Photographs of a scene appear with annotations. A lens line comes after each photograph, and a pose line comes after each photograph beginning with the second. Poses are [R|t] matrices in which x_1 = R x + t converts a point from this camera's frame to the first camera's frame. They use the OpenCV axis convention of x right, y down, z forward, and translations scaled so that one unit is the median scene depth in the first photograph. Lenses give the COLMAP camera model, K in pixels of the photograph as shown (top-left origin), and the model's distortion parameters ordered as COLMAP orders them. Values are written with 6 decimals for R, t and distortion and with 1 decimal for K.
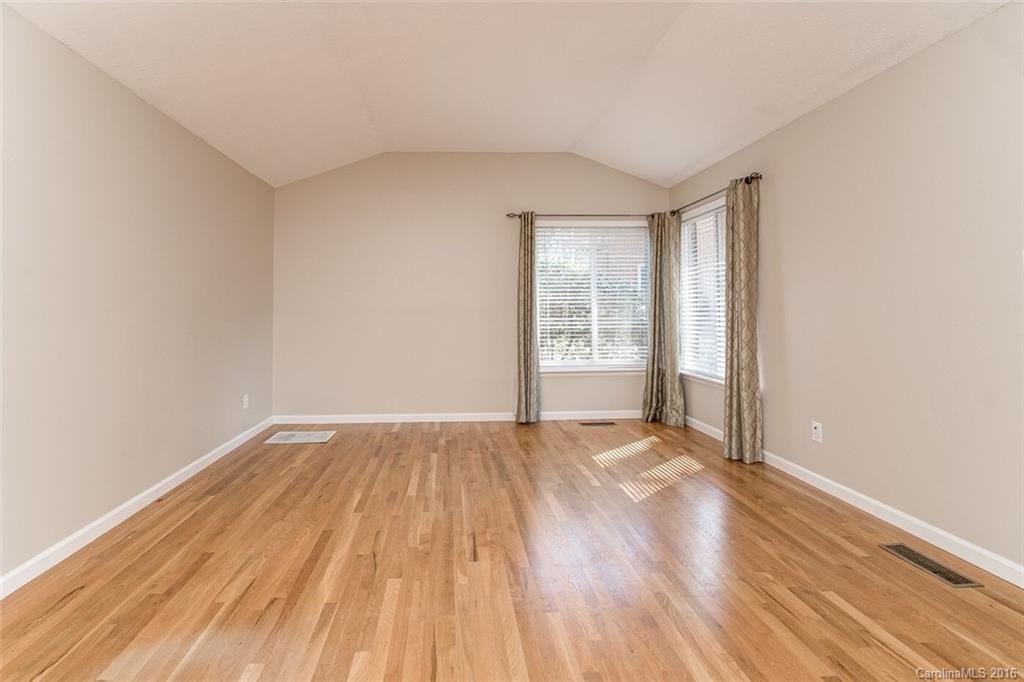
lens RADIAL K [[472.9, 0, 483.6], [0, 472.9, 297.2], [0, 0, 1]] dist [-0.013755, 0.000008]
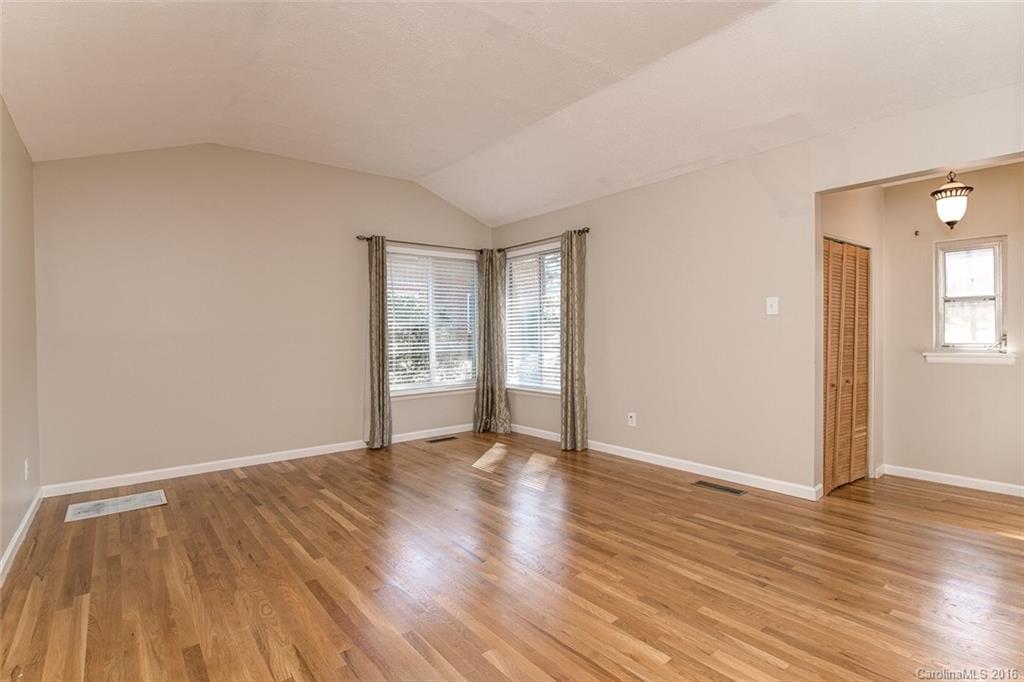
lens RADIAL K [[473.0, 0, 495.7], [0, 473.0, 344.4], [0, 0, 1]] dist [-0.015242, -0.000089]
pose [[0.826113, -0.017558, 0.563231, -0.268205], [-0.006420, 0.999156, 0.040565, 0.004038], [-0.563468, -0.037127, 0.825303, 0.041916]]
